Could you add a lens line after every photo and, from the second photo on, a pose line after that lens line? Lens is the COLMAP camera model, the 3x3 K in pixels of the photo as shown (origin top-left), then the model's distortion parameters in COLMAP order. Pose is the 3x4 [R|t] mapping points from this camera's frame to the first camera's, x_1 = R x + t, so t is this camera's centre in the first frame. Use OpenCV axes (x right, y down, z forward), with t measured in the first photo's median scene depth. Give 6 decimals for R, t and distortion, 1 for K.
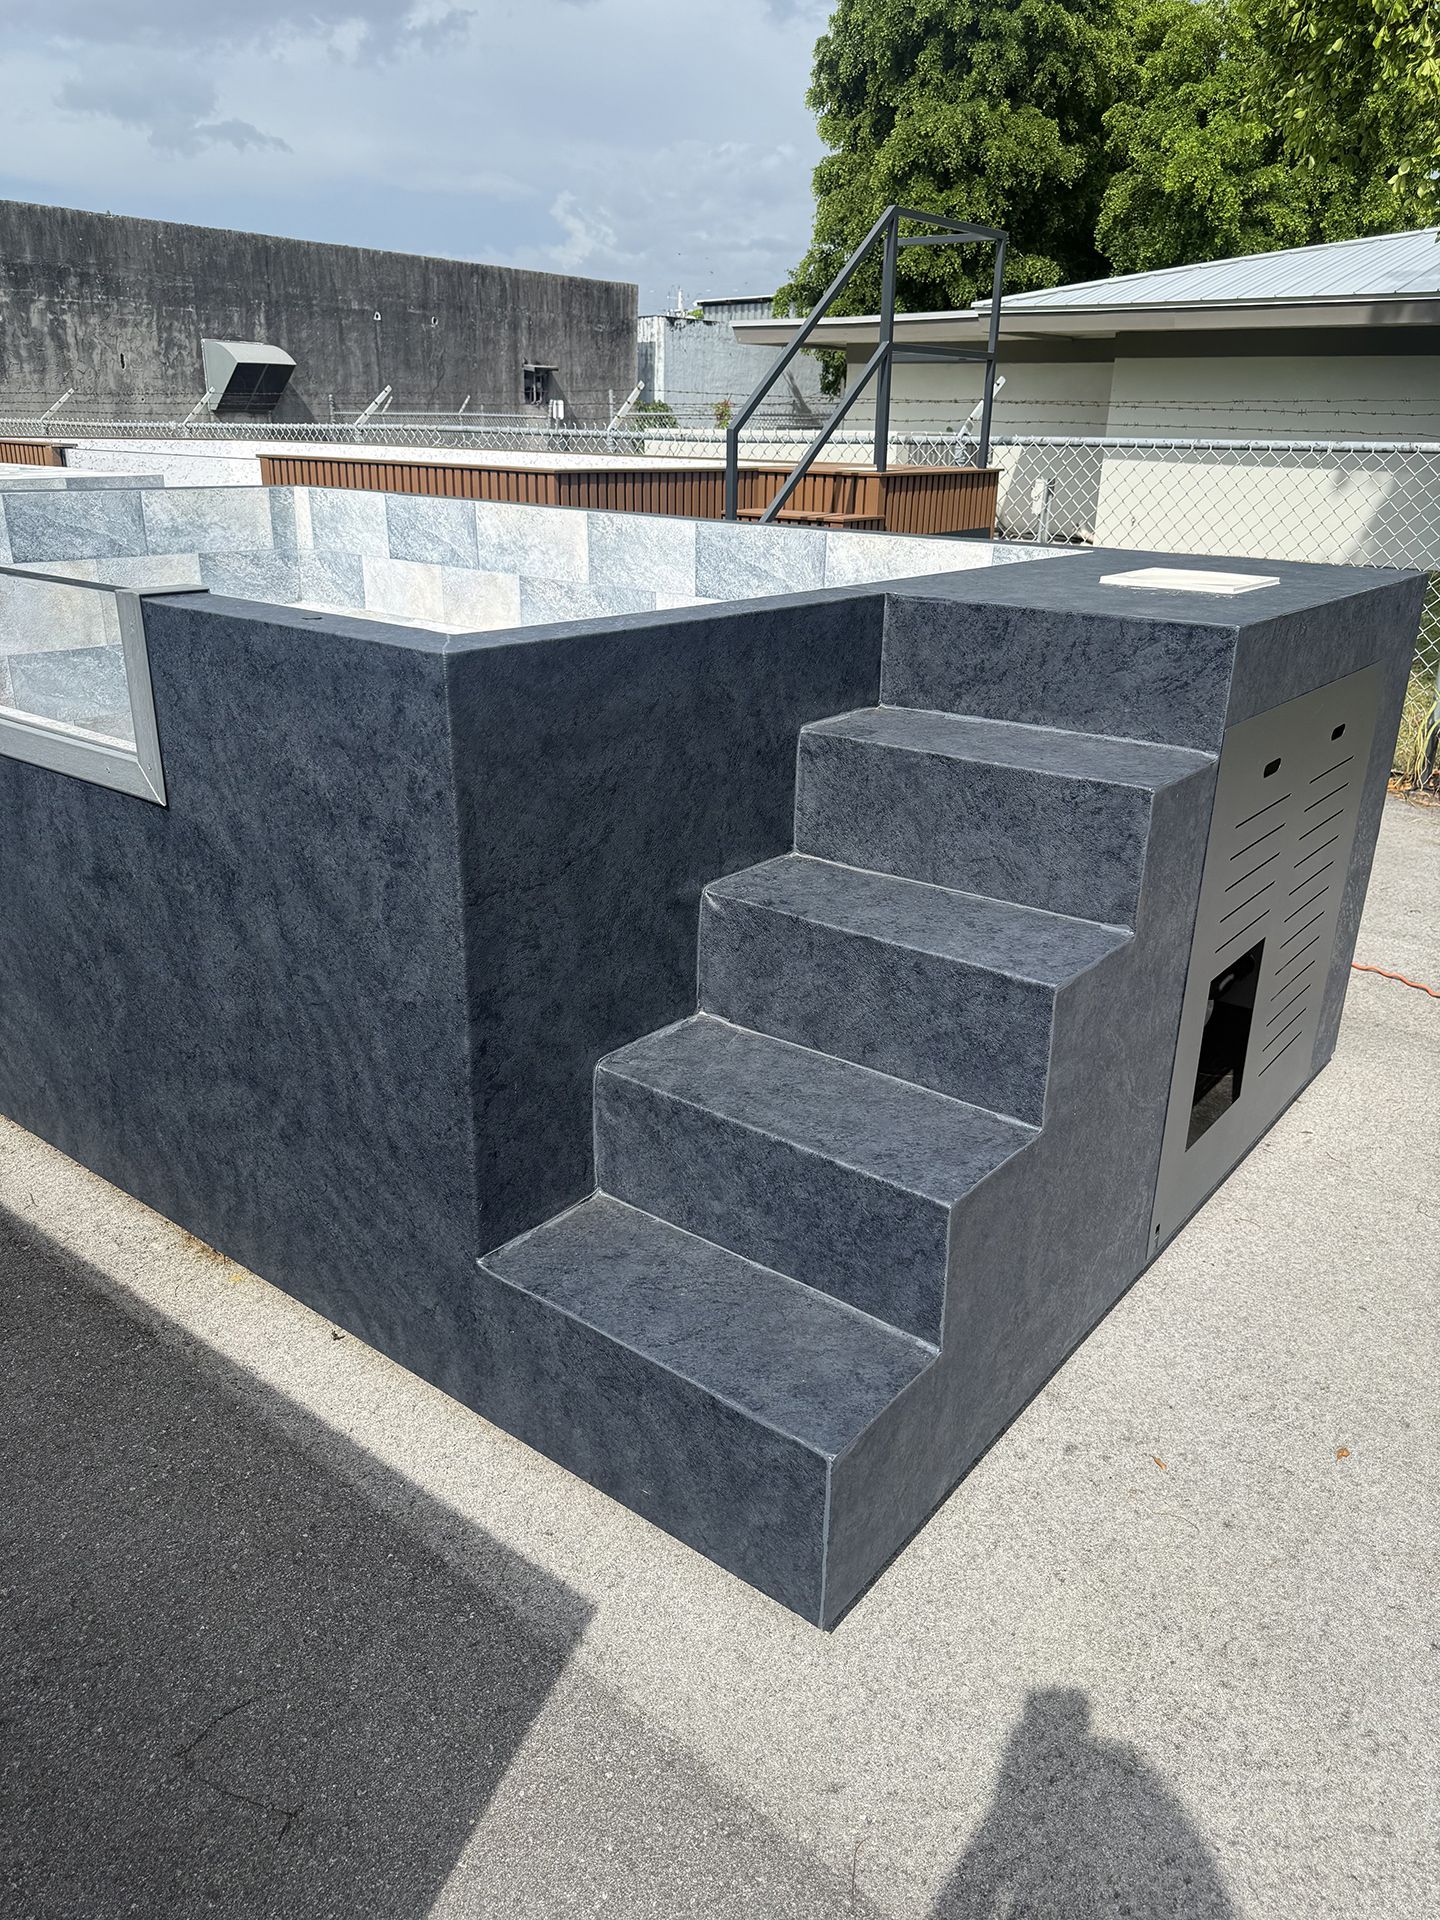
lens RADIAL K [[1369.8, 0, 734.6], [0, 1369.8, 948.2], [0, 0, 1]] dist [0.034061, -0.039459]
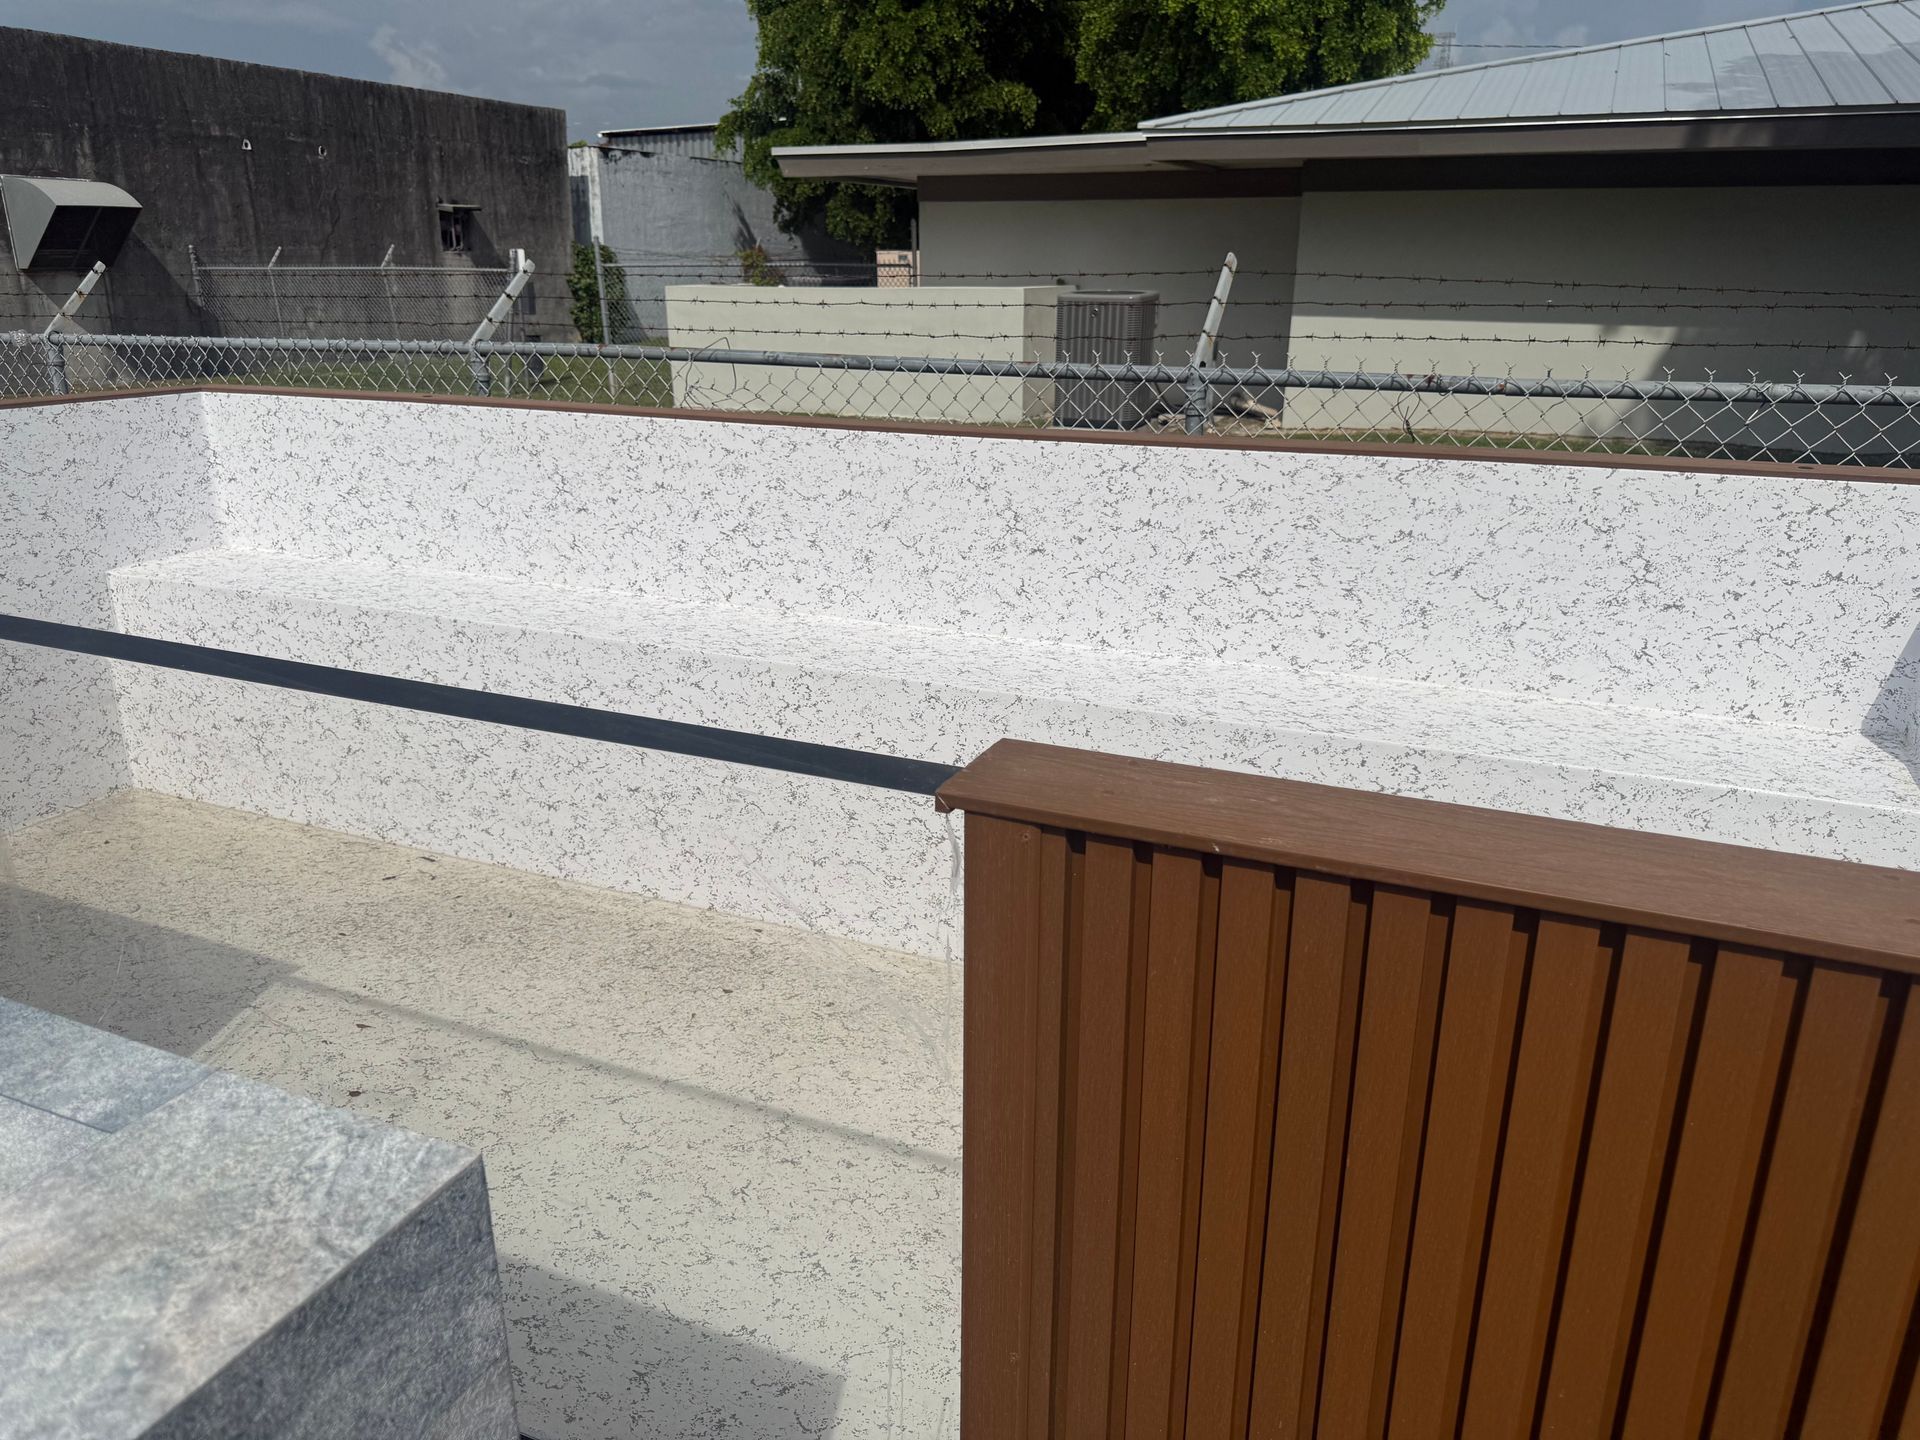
lens RADIAL K [[1394.3, 0, 944.7], [0, 1394.3, 718.3], [0, 0, 1]] dist [-0.008263, 0.008282]
pose [[0.971503, -0.088985, 0.219692, -0.080550], [0.098541, 0.994589, -0.032908, -0.075628], [-0.215575, 0.053619, 0.975014, 0.174913]]
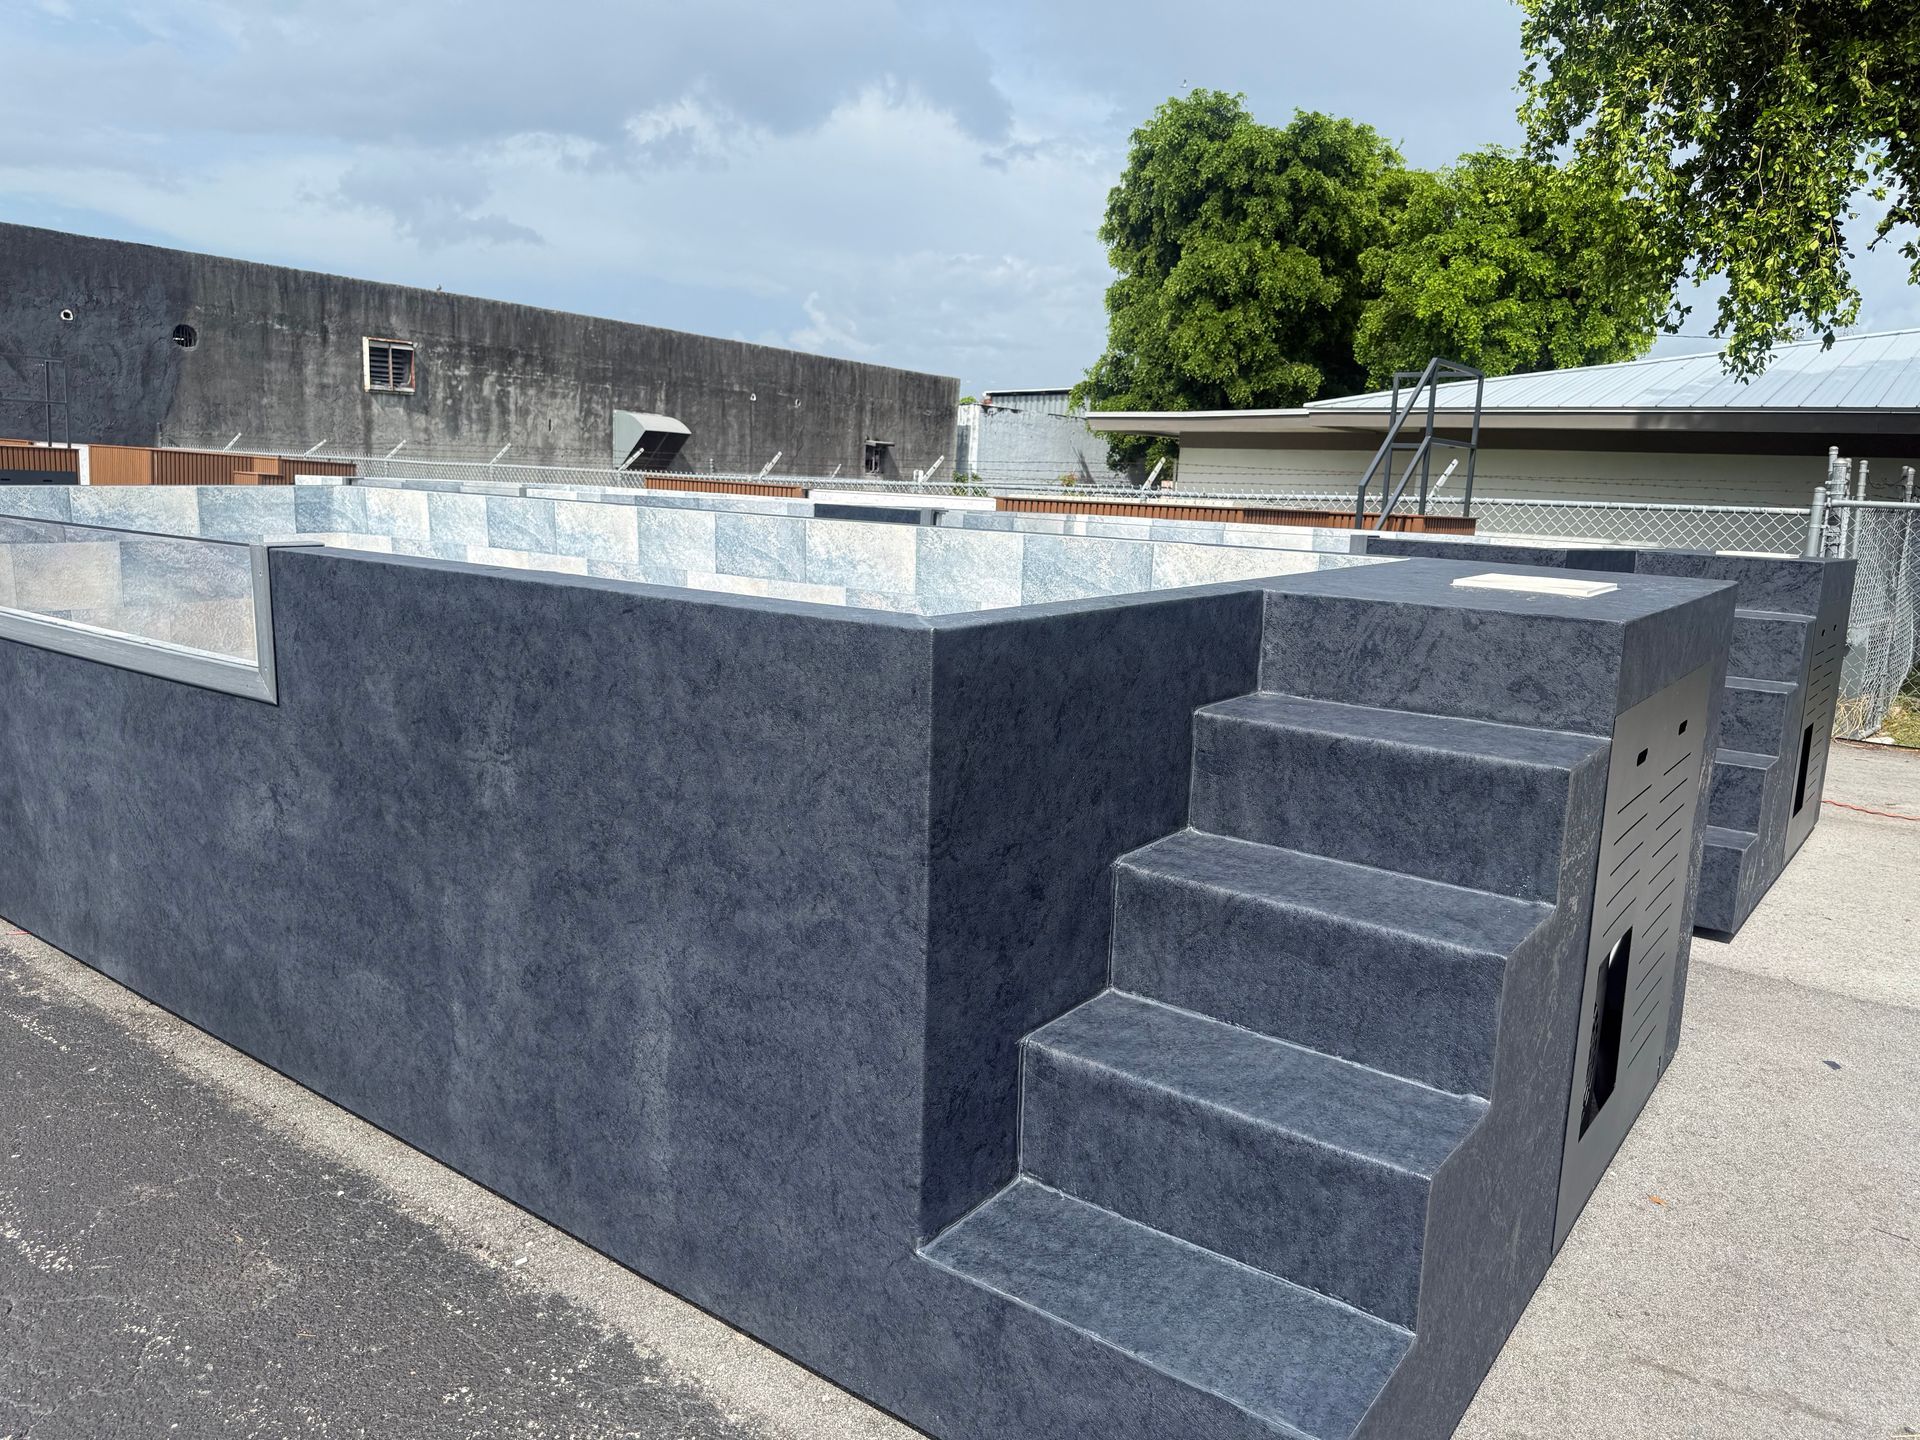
lens RADIAL K [[1369.8, 0, 978.5], [0, 1369.8, 707.9], [0, 0, 1]] dist [0.034061, -0.039459]
pose [[0.999521, 0.027786, 0.013663, -0.078618], [-0.024329, 0.977702, -0.208584, 0.038190], [-0.019154, 0.208151, 0.977909, -0.086469]]
